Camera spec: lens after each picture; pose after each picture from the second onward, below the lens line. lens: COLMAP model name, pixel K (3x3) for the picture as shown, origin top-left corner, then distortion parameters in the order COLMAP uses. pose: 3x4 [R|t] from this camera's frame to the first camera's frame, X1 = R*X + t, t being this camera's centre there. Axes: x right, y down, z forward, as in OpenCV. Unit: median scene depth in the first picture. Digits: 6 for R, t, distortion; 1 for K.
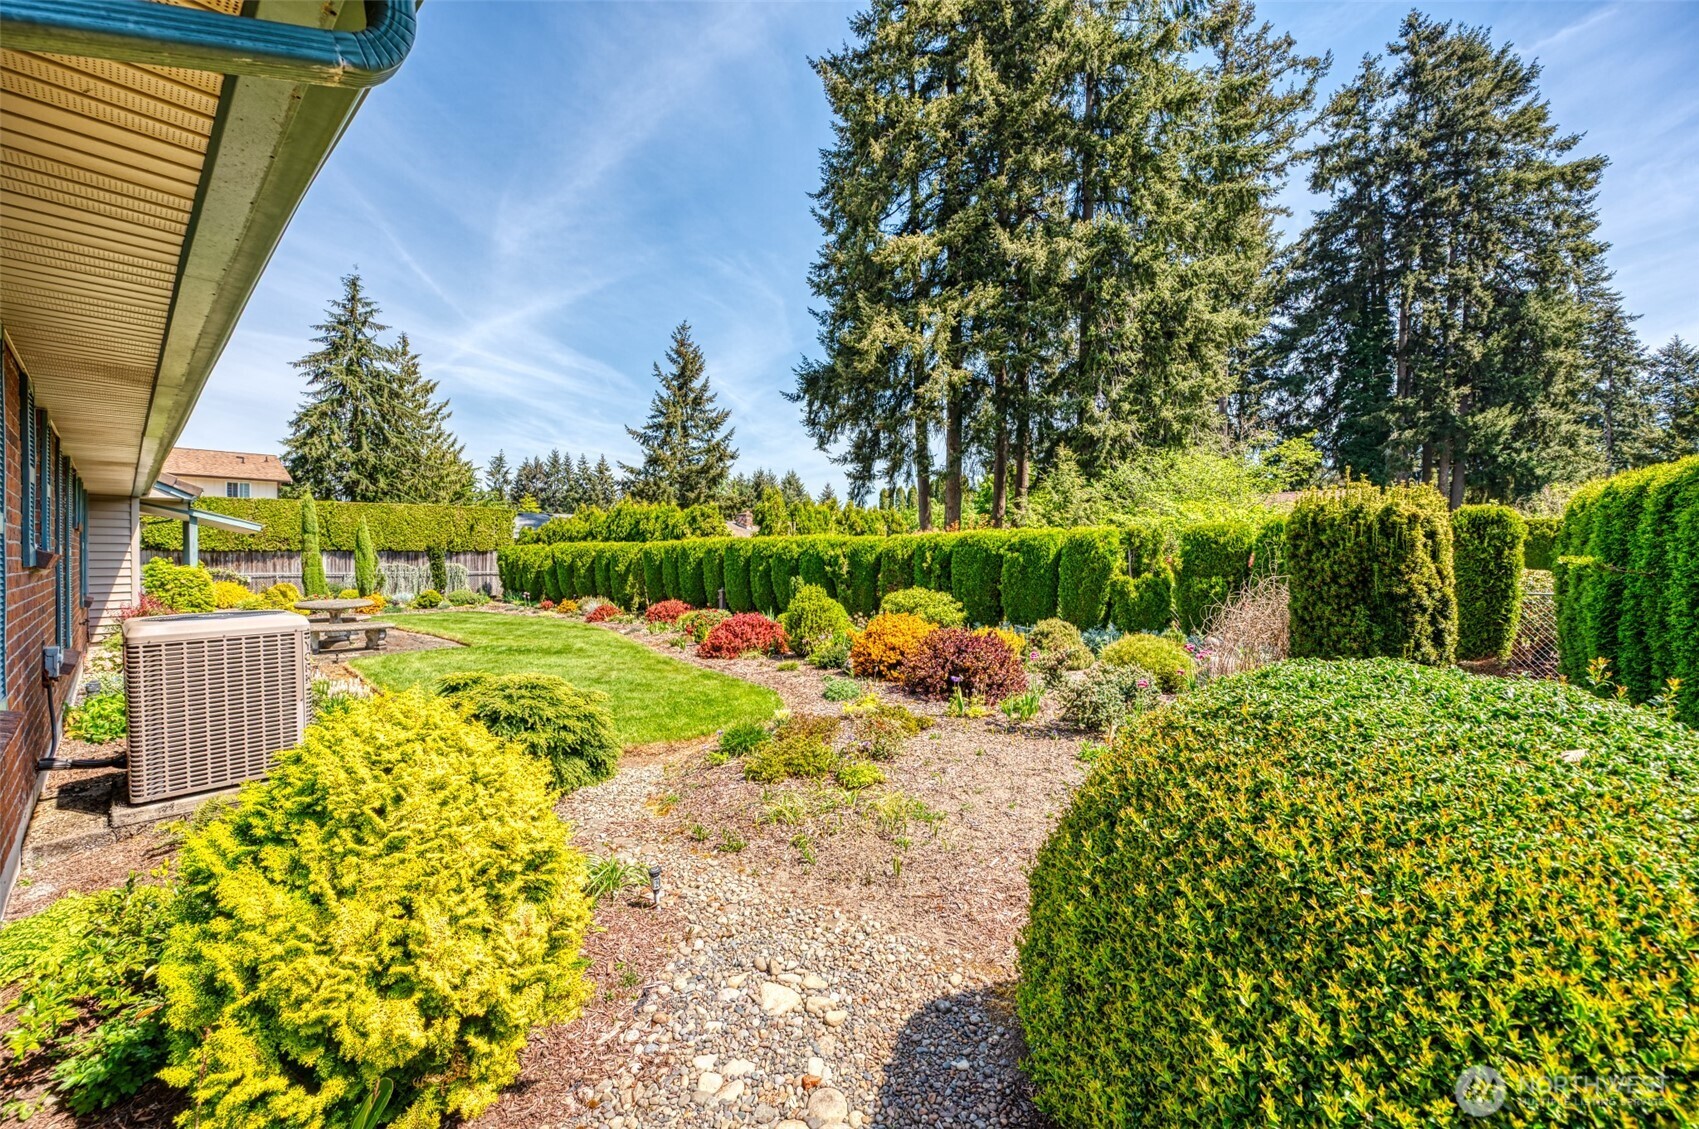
lens RADIAL K [[688.0, 0, 843.9], [0, 688.0, 559.8], [0, 0, 1]] dist [-0.027274, 0.009337]
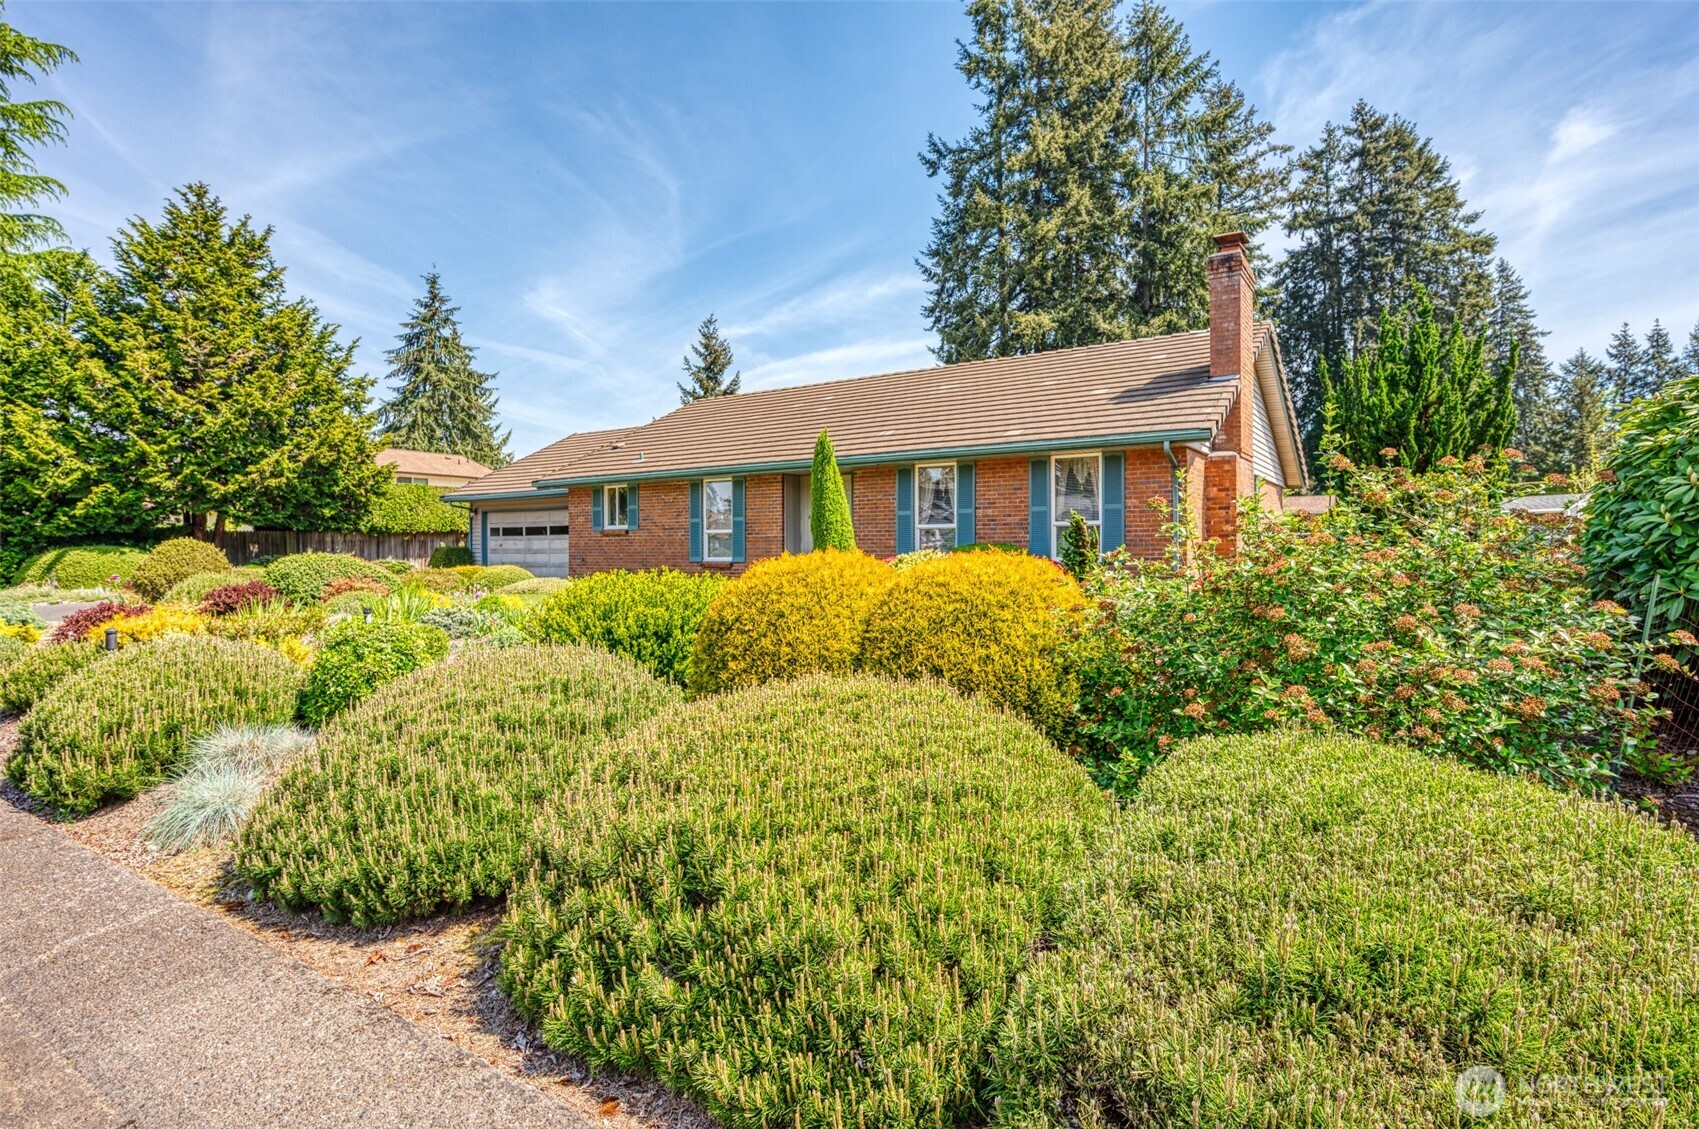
lens RADIAL K [[868.7, 0, 856.5], [0, 868.7, 546.8], [0, 0, 1]] dist [-0.019821, 0.015639]
pose [[0.987611, -0.003754, 0.156879, -0.309657], [0.006301, 0.999856, -0.015746, 0.016798], [-0.156797, 0.016539, 0.987492, -0.391157]]
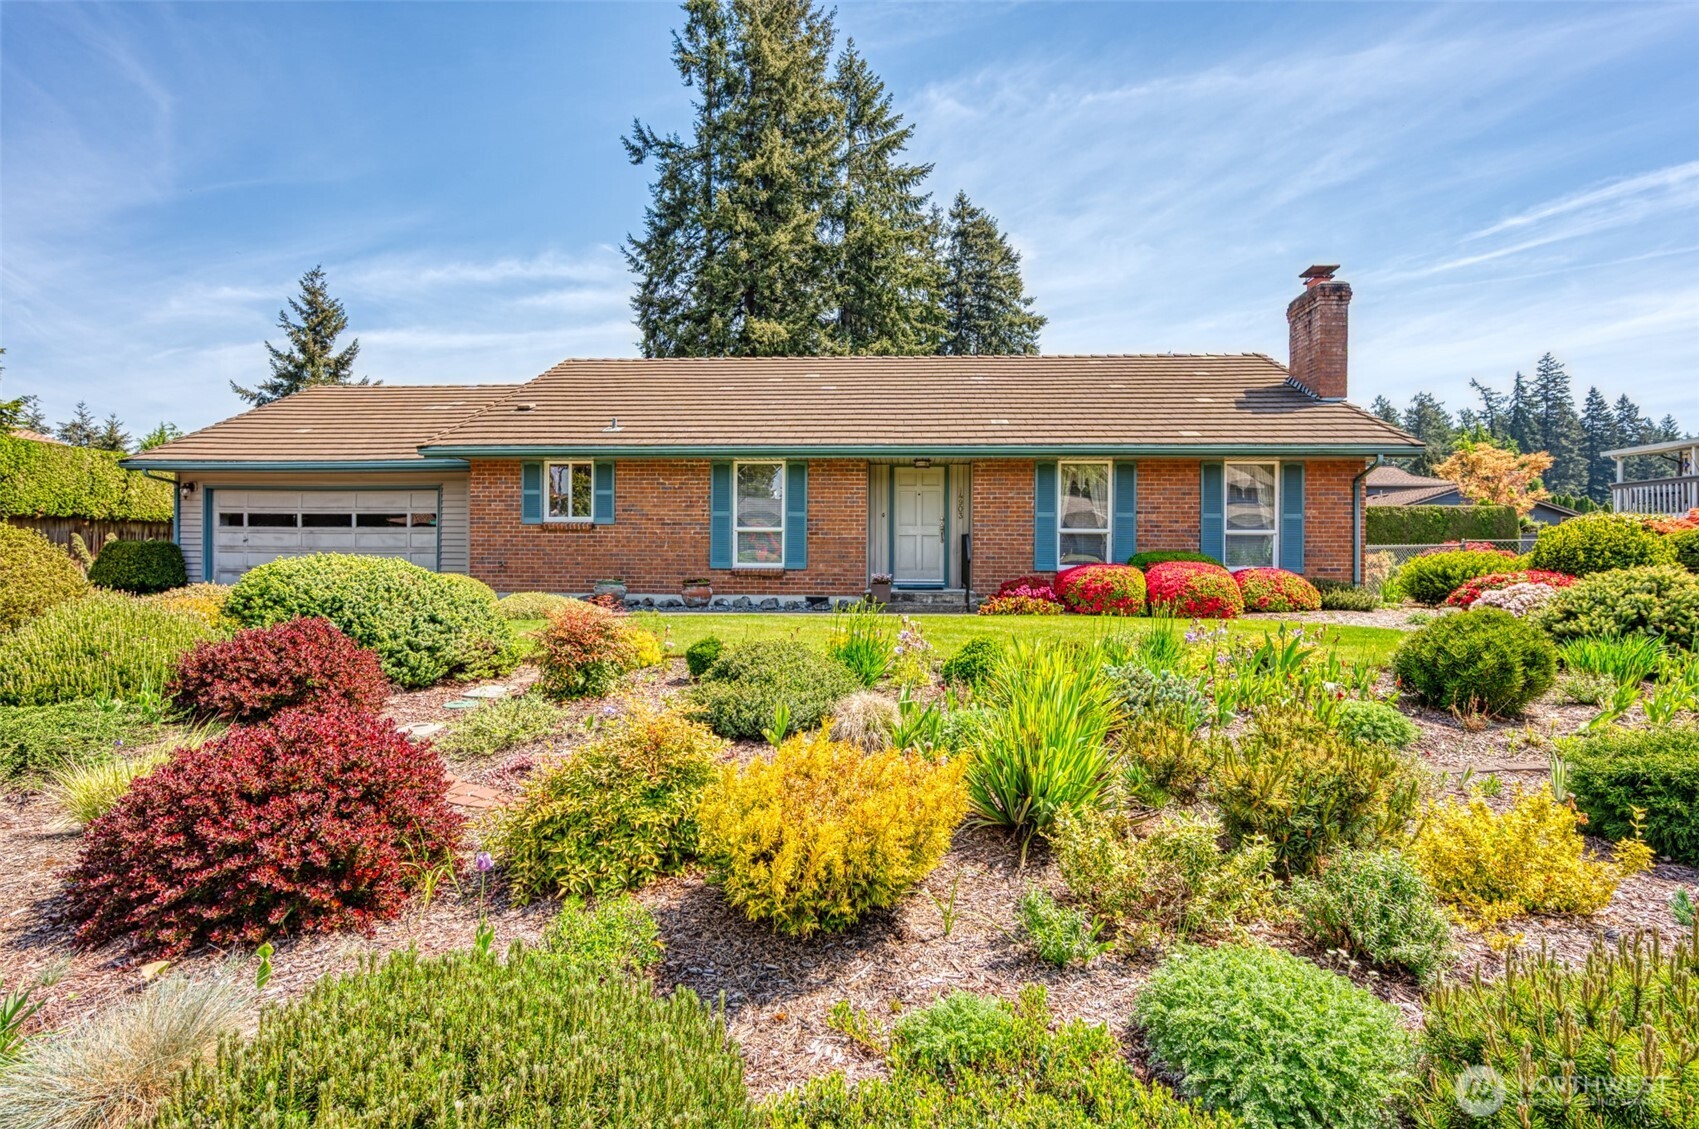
lens RADIAL K [[795.3, 0, 857.6], [0, 795.3, 549.5], [0, 0, 1]] dist [-0.003419, 0.000933]
pose [[0.776696, 0.007493, 0.629831, -0.456171], [-0.000039, 0.999930, -0.011849, 0.013779], [-0.629876, 0.009179, 0.776641, -0.234658]]
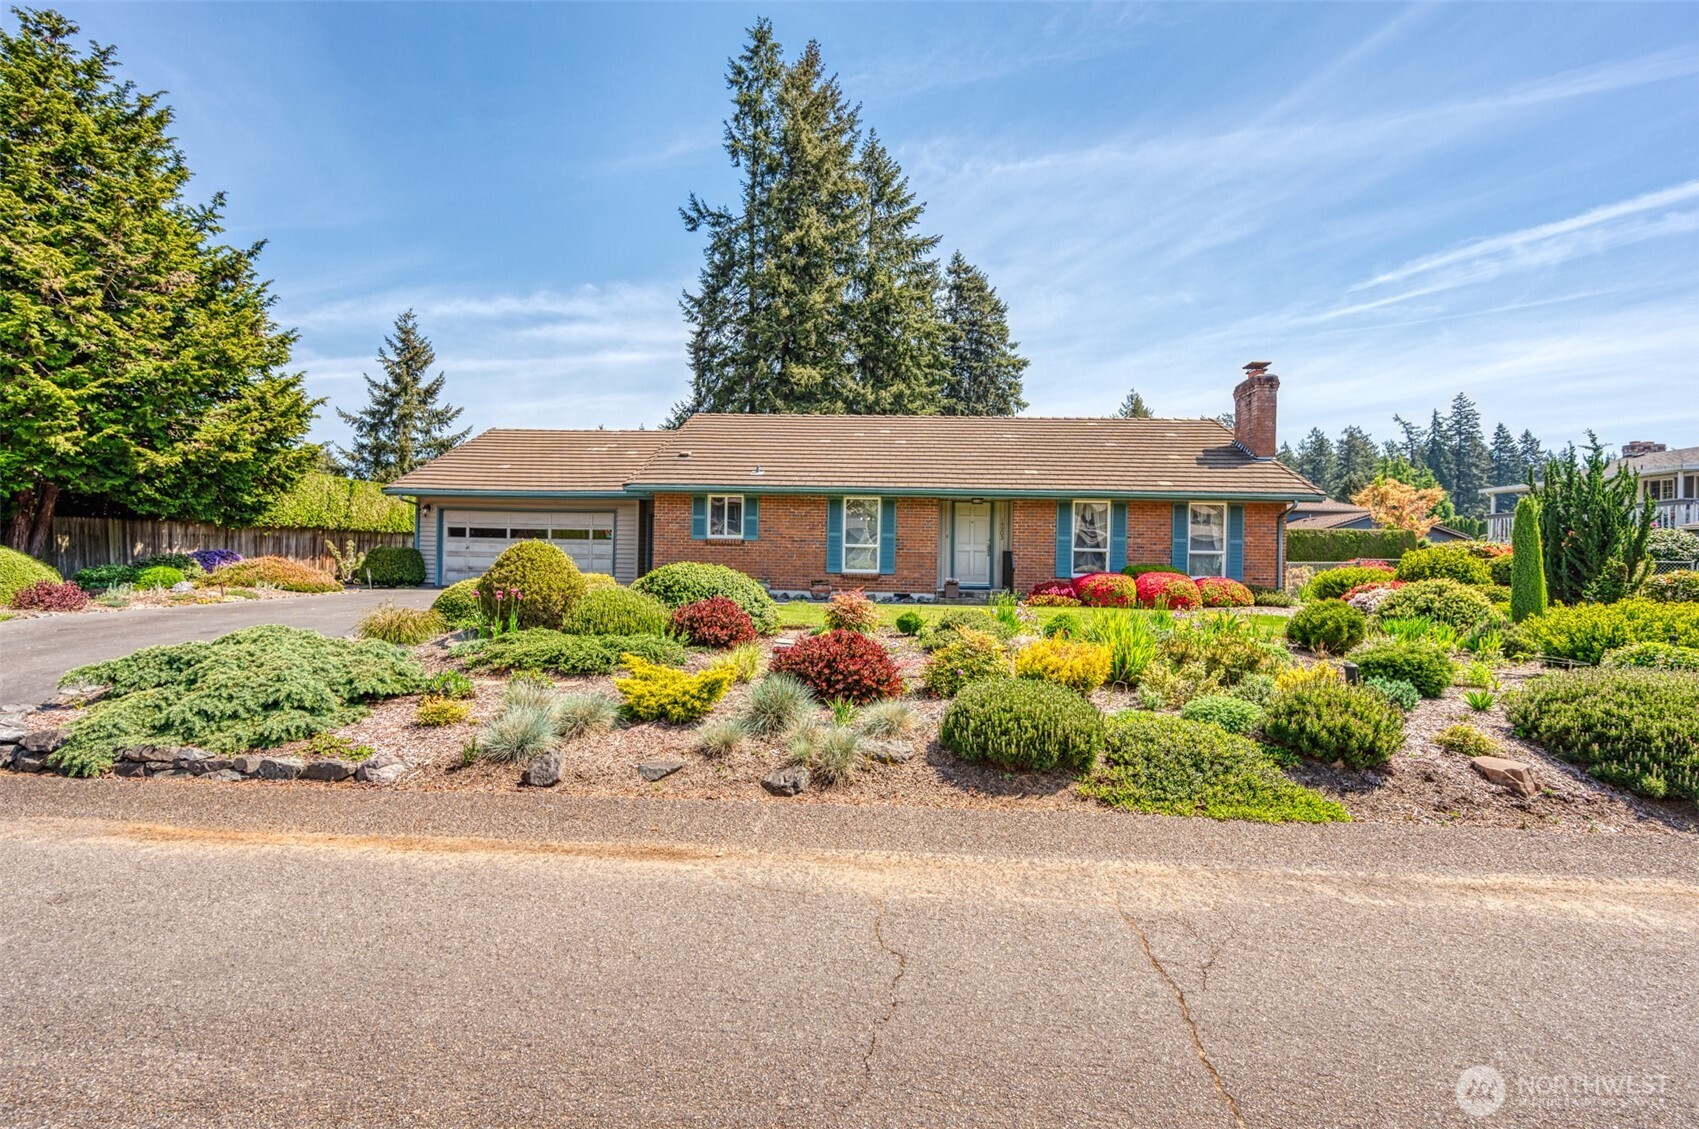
lens RADIAL K [[714.4, 0, 856.2], [0, 714.4, 552.9], [0, 0, 1]] dist [-0.001439, -0.000428]
pose [[0.770244, 0.020574, 0.637417, -0.534228], [-0.012575, 0.999775, -0.017075, 0.013117], [-0.637625, 0.005136, 0.770330, -0.267739]]
